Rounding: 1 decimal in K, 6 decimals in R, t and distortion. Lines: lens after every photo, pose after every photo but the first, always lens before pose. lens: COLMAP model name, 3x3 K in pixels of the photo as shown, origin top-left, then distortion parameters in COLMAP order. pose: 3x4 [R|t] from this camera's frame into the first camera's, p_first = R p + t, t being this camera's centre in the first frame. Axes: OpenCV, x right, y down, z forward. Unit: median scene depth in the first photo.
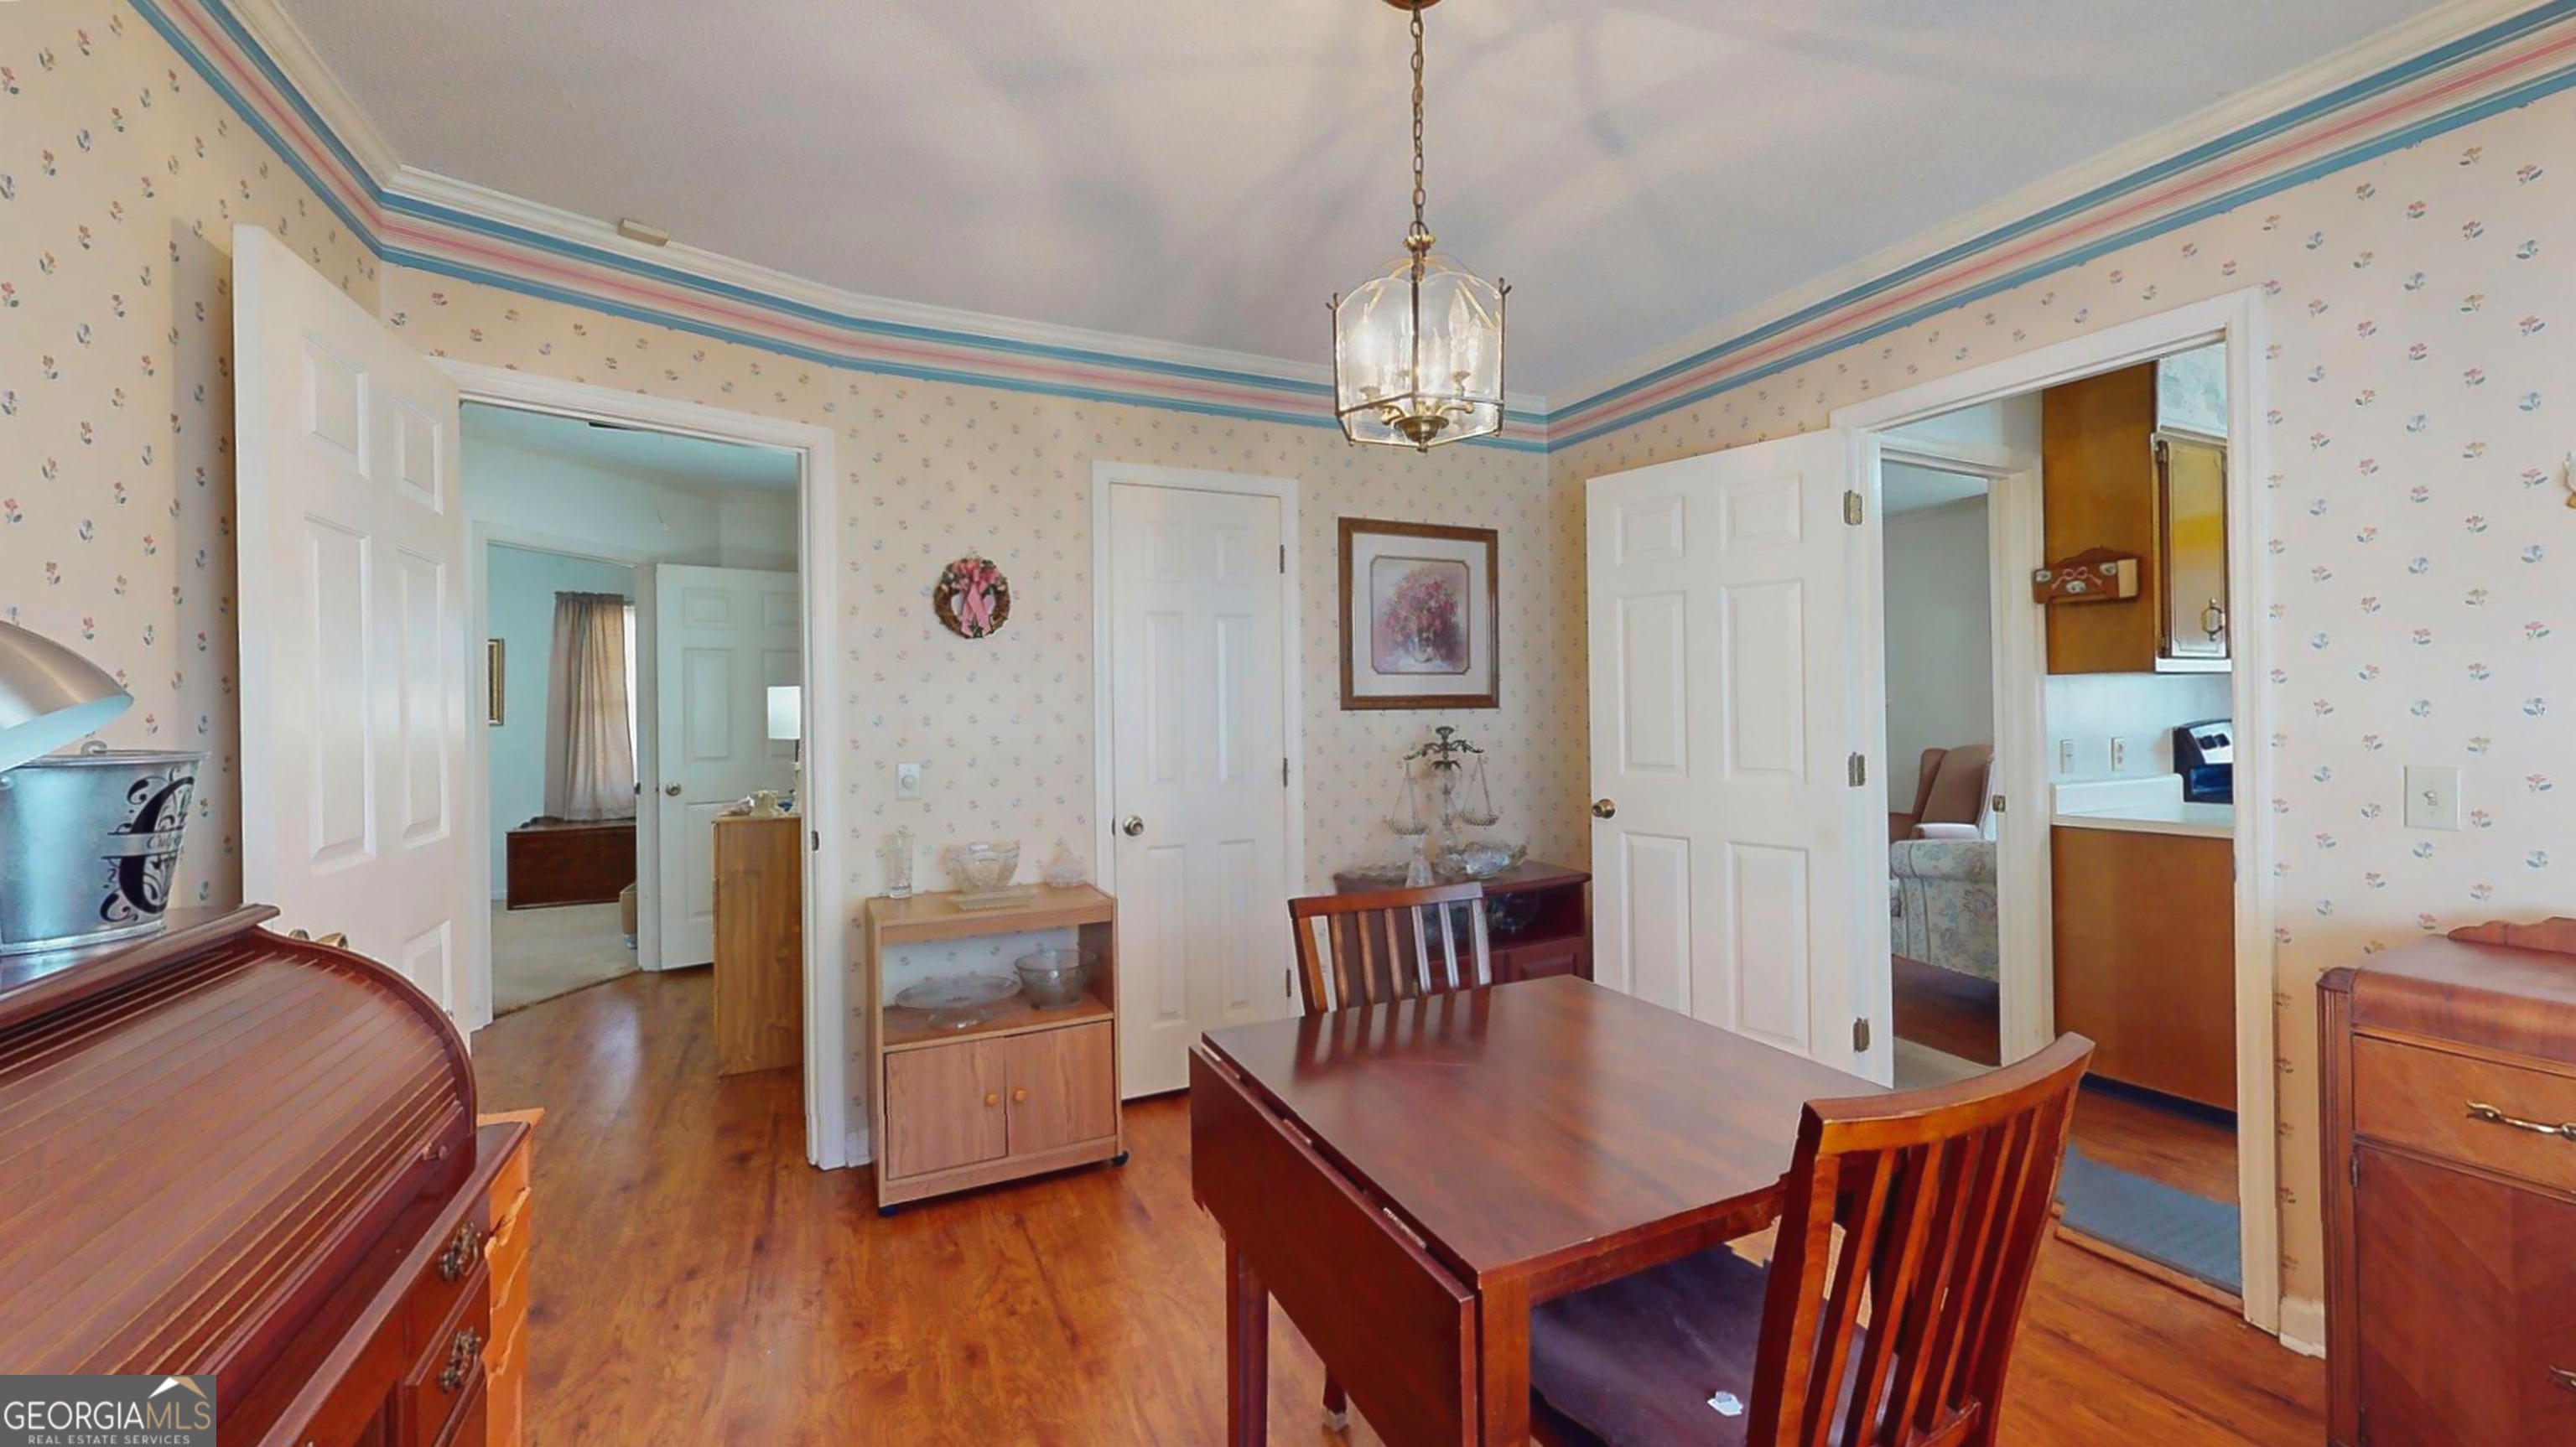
lens RADIAL K [[987.0, 0, 1297.9], [0, 987.0, 705.7], [0, 0, 1]] dist [-0.000251, 0.000202]
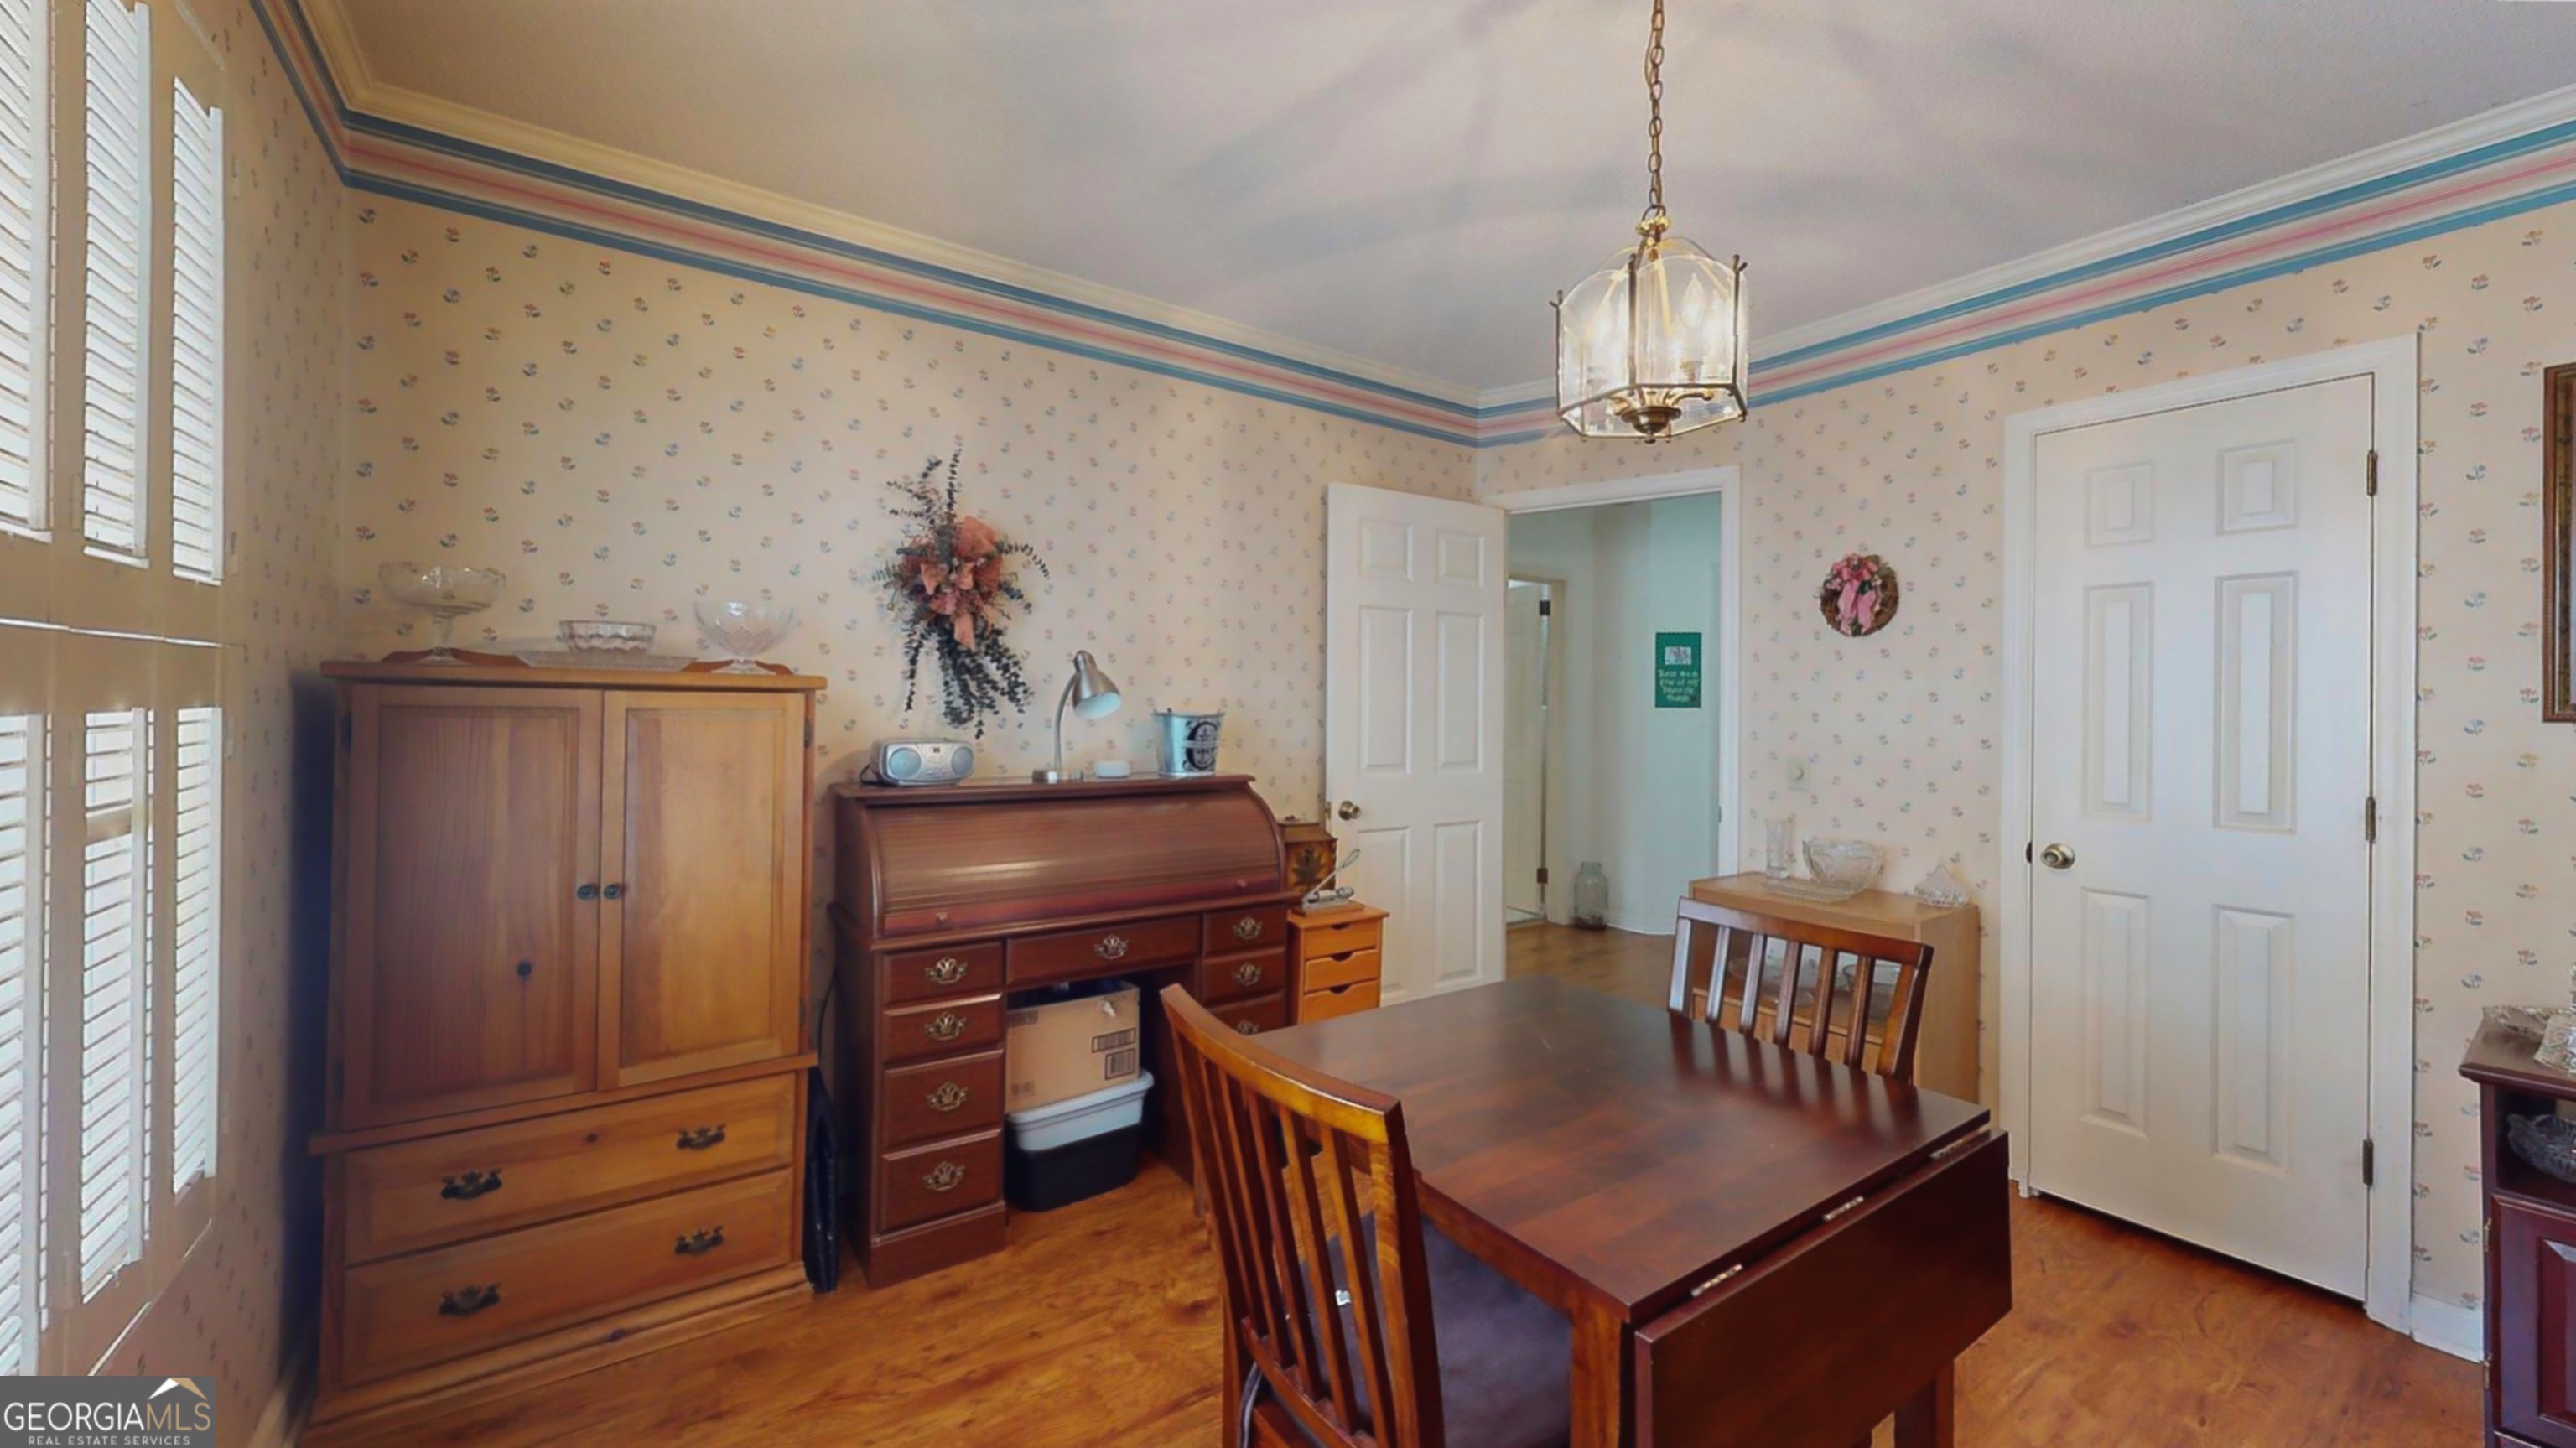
lens RADIAL K [[987.0, 0, 1298.2], [0, 987.0, 709.6], [0, 0, 1]] dist [-0.000251, 0.000202]
pose [[0.162386, 0.018133, -0.986561, 0.556720], [-0.012453, 0.999789, 0.016326, -0.002904], [0.986649, 0.009634, 0.162577, 0.276536]]
